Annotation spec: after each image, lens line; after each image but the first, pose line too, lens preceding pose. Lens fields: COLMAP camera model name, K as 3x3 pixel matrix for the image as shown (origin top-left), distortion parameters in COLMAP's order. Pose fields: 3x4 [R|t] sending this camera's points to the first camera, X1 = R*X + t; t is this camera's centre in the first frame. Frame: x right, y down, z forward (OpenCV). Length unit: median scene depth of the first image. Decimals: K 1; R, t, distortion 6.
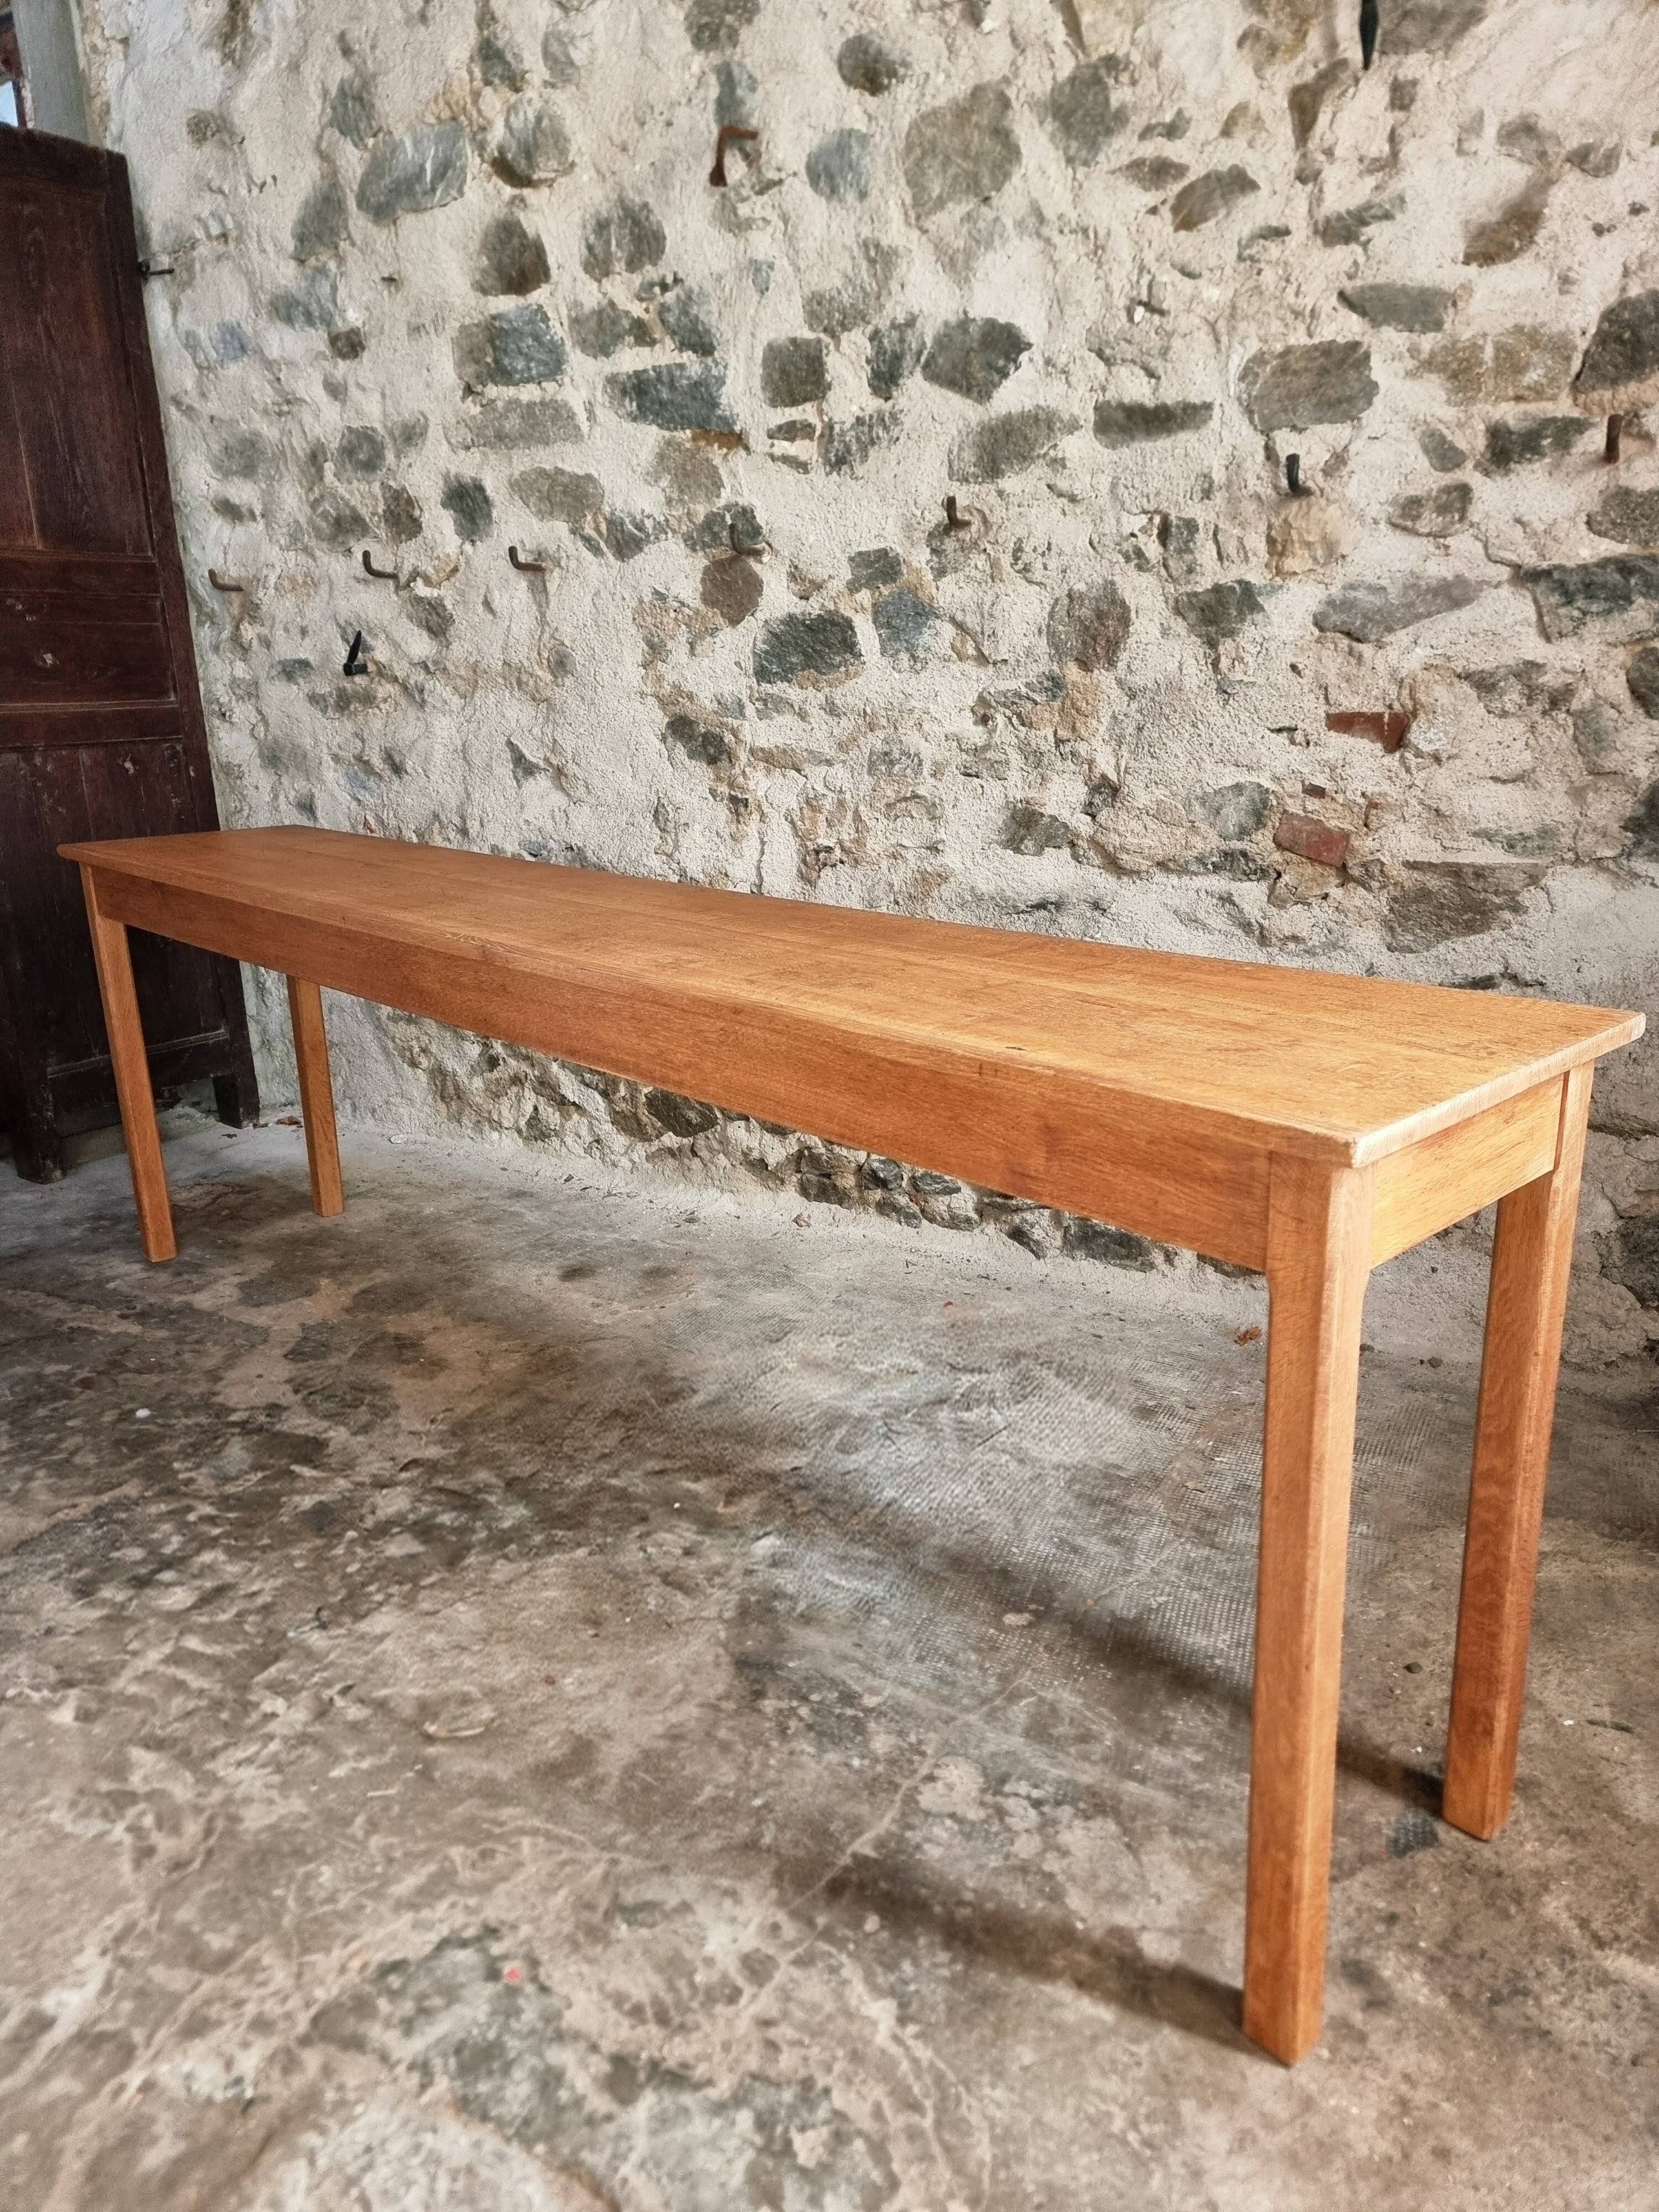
lens RADIAL K [[1549.6, 0, 787.0], [0, 1549.6, 1140.7], [0, 0, 1]] dist [0.067941, -0.068913]
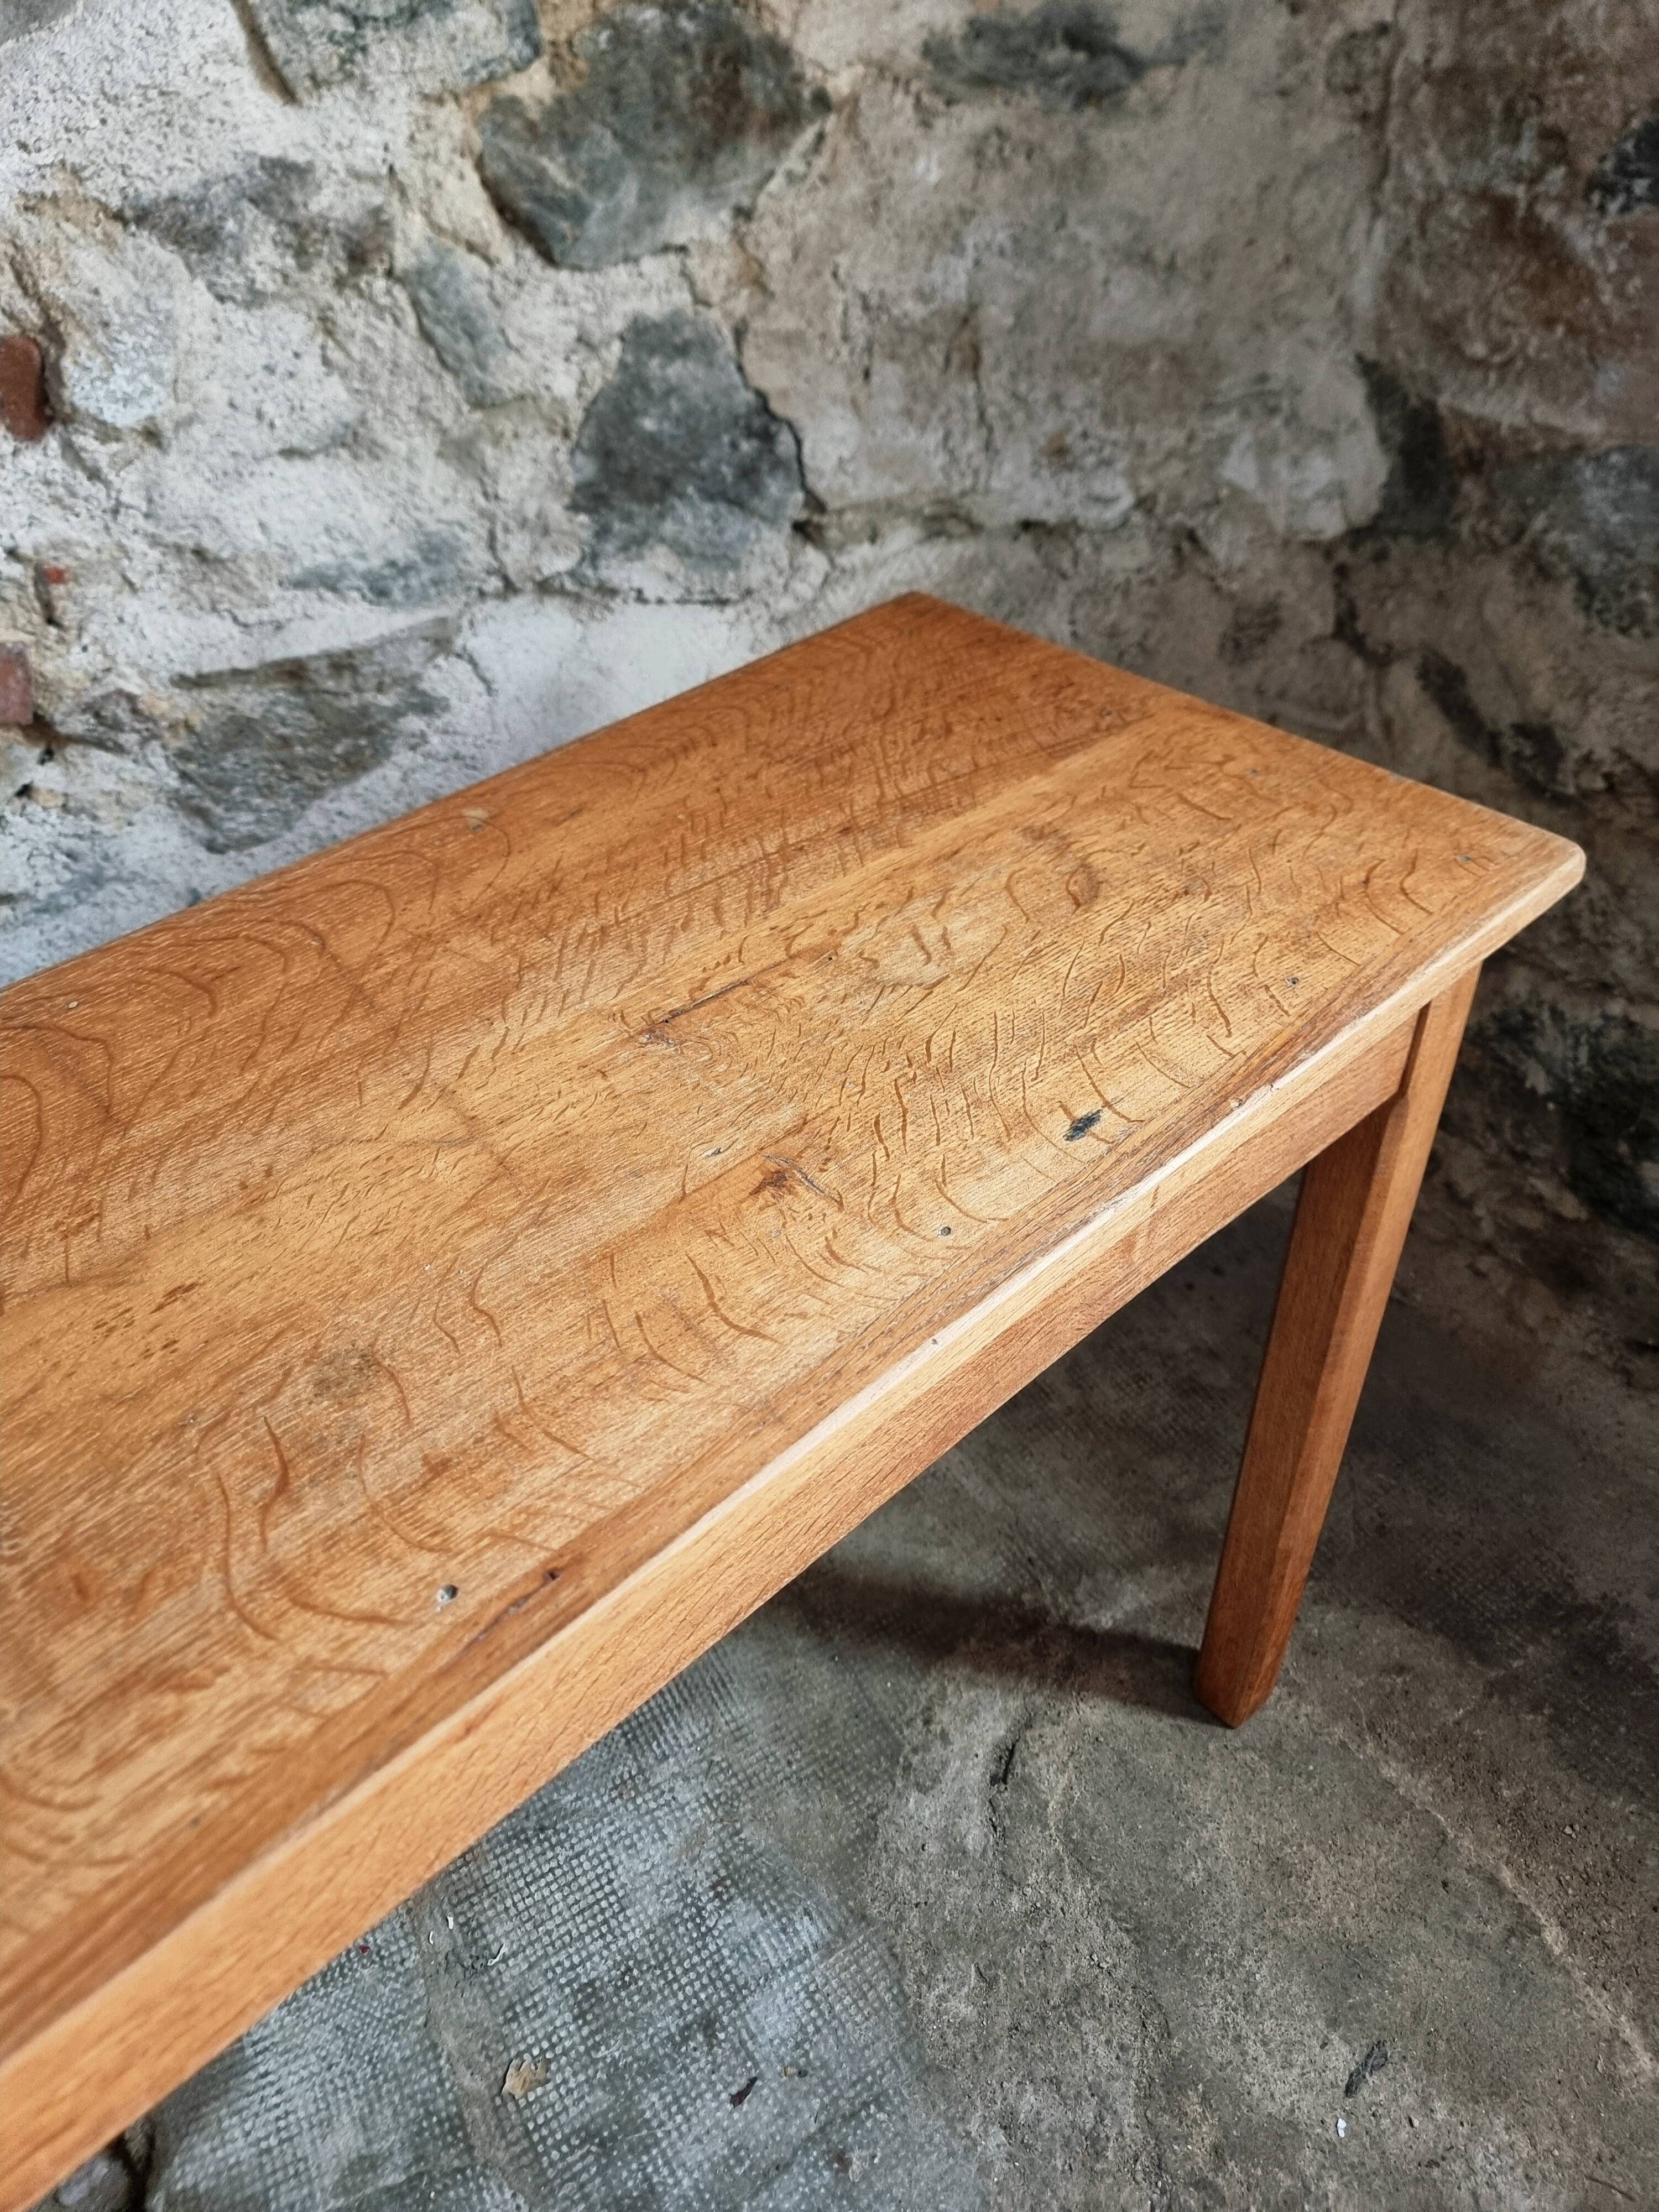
lens RADIAL K [[1549.6, 0, 794.2], [0, 1549.6, 1093.8], [0, 0, 1]] dist [0.067941, -0.068913]
pose [[0.542630, -0.542265, 0.641484, 0.134244], [0.290362, 0.837711, 0.462525, -0.222615], [-0.788189, -0.064718, 0.612021, 0.554519]]
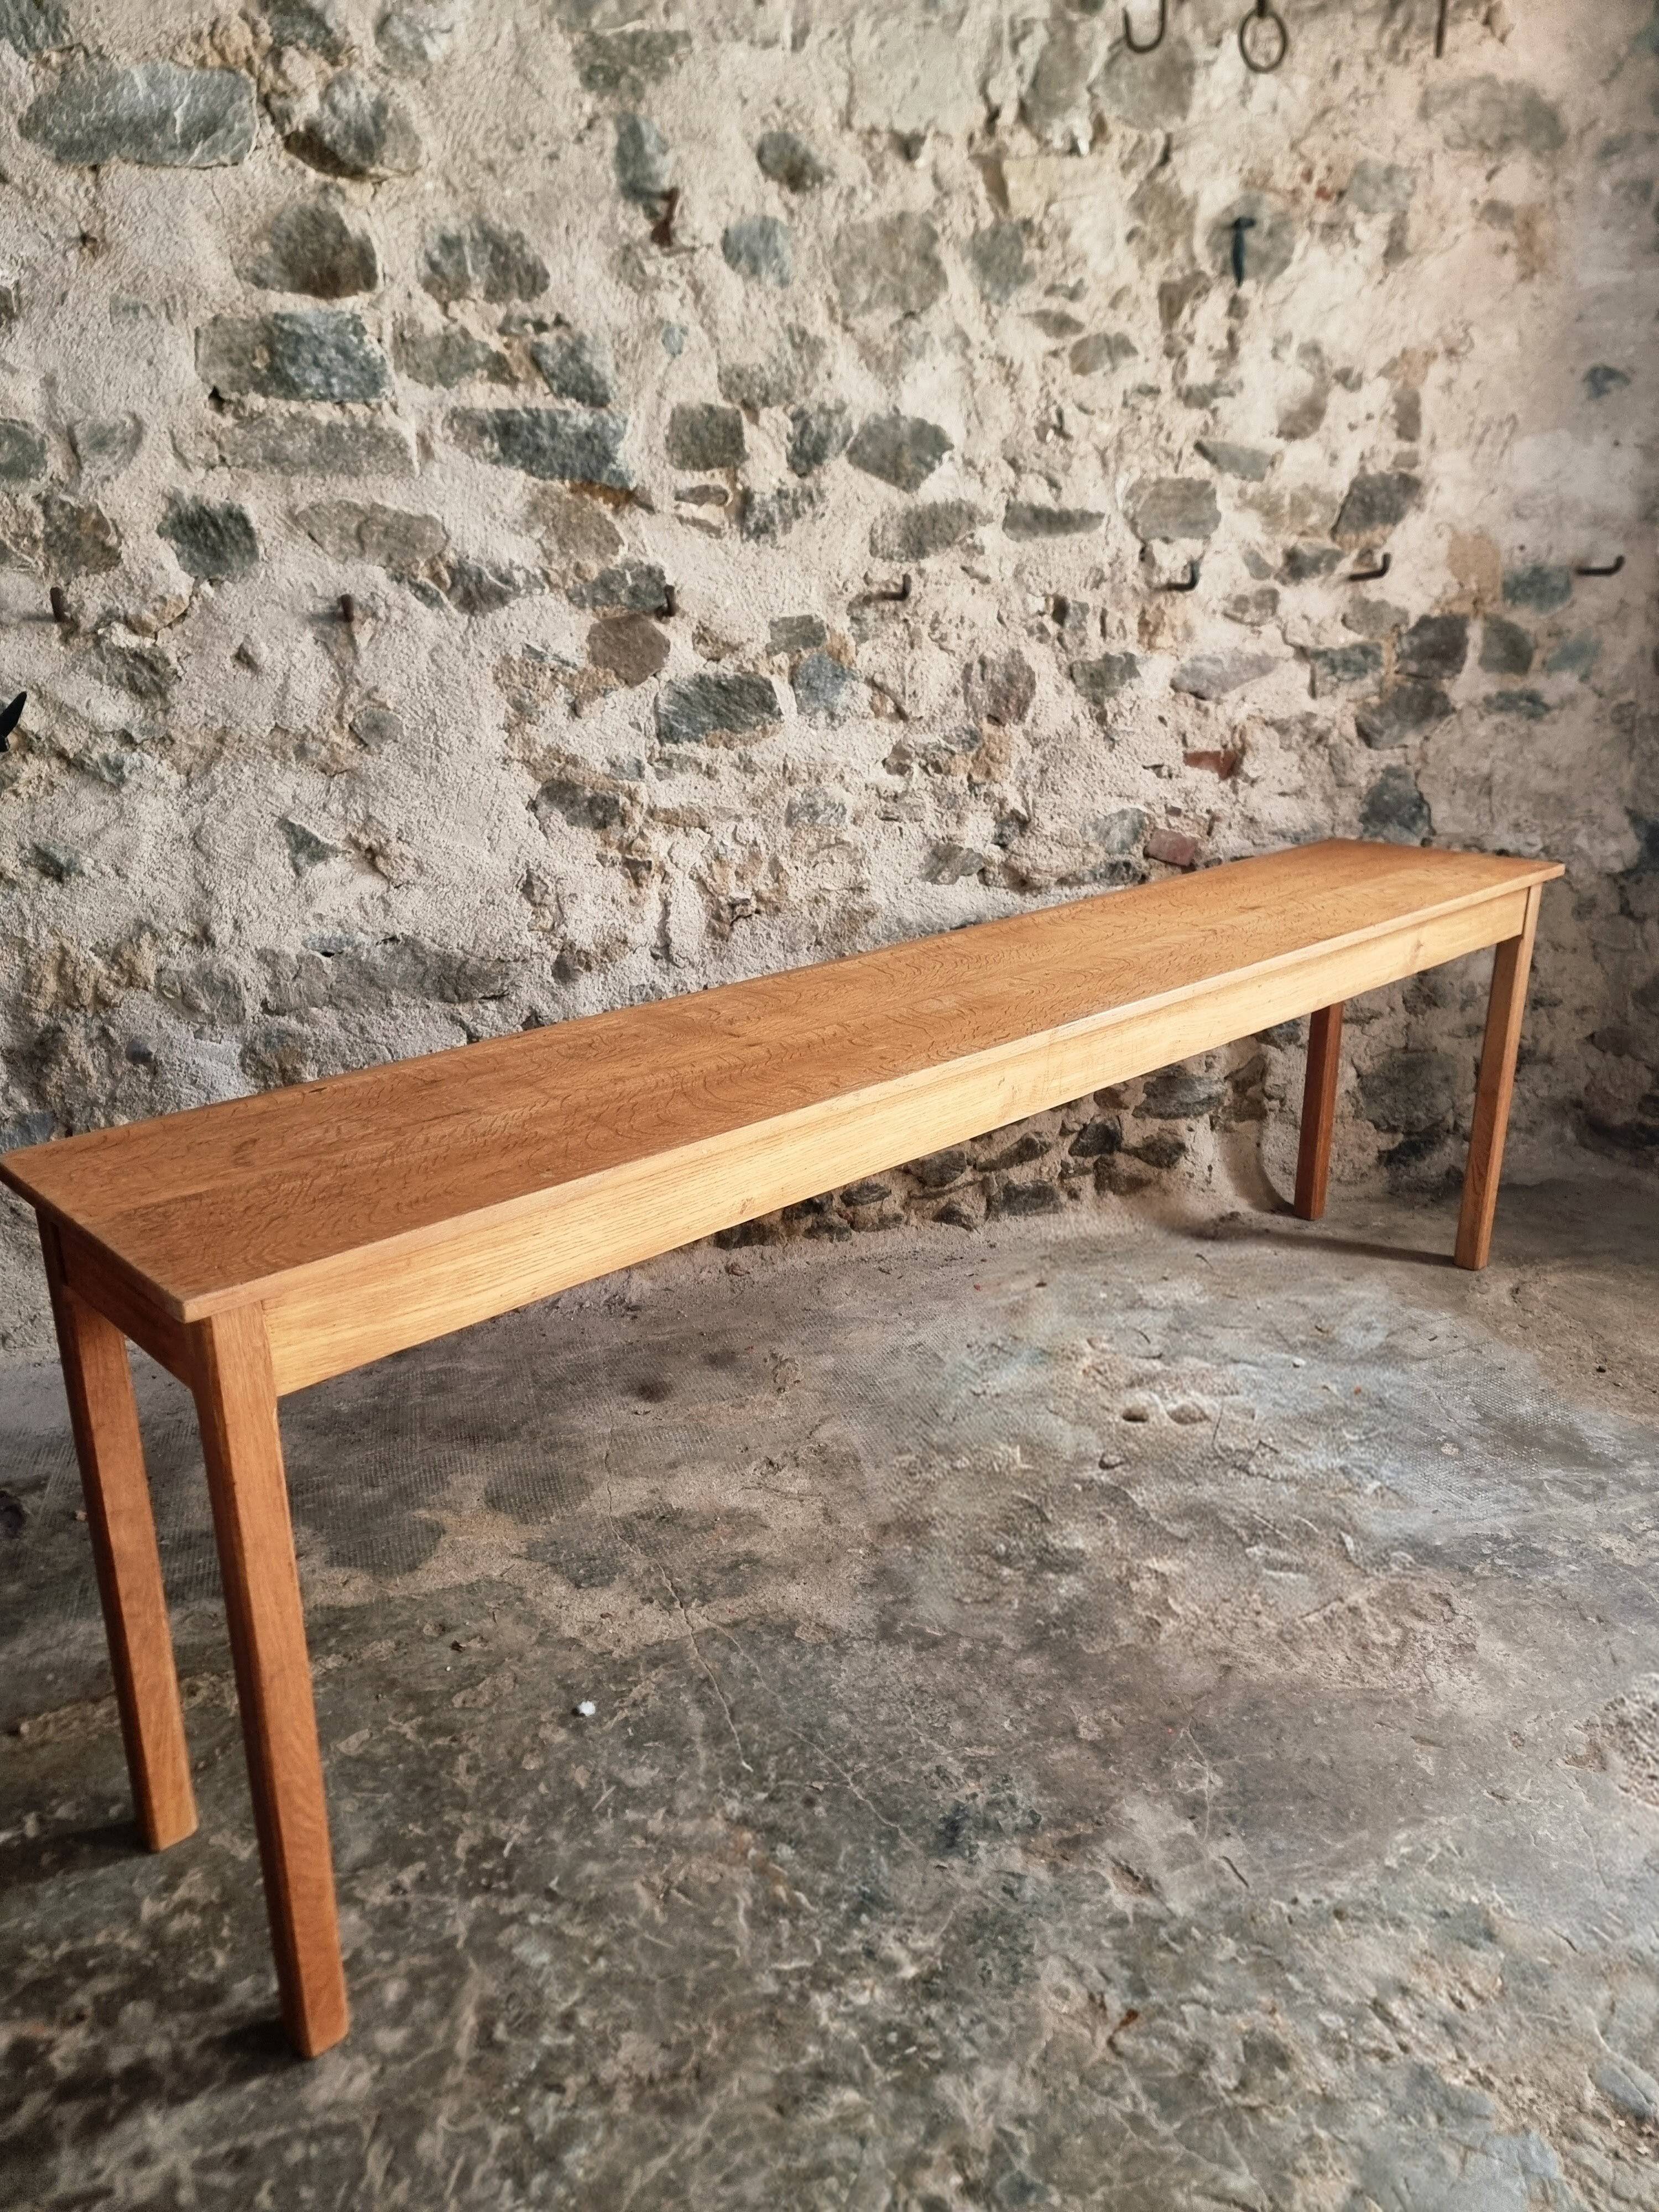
lens RADIAL K [[1549.6, 0, 801.6], [0, 1549.6, 1102.7], [0, 0, 1]] dist [0.067941, -0.068913]
pose [[0.651706, -0.218790, 0.726230, -0.843122], [0.225310, 0.970114, 0.090075, -0.169201], [-0.724234, 0.104925, 0.681525, 0.349086]]
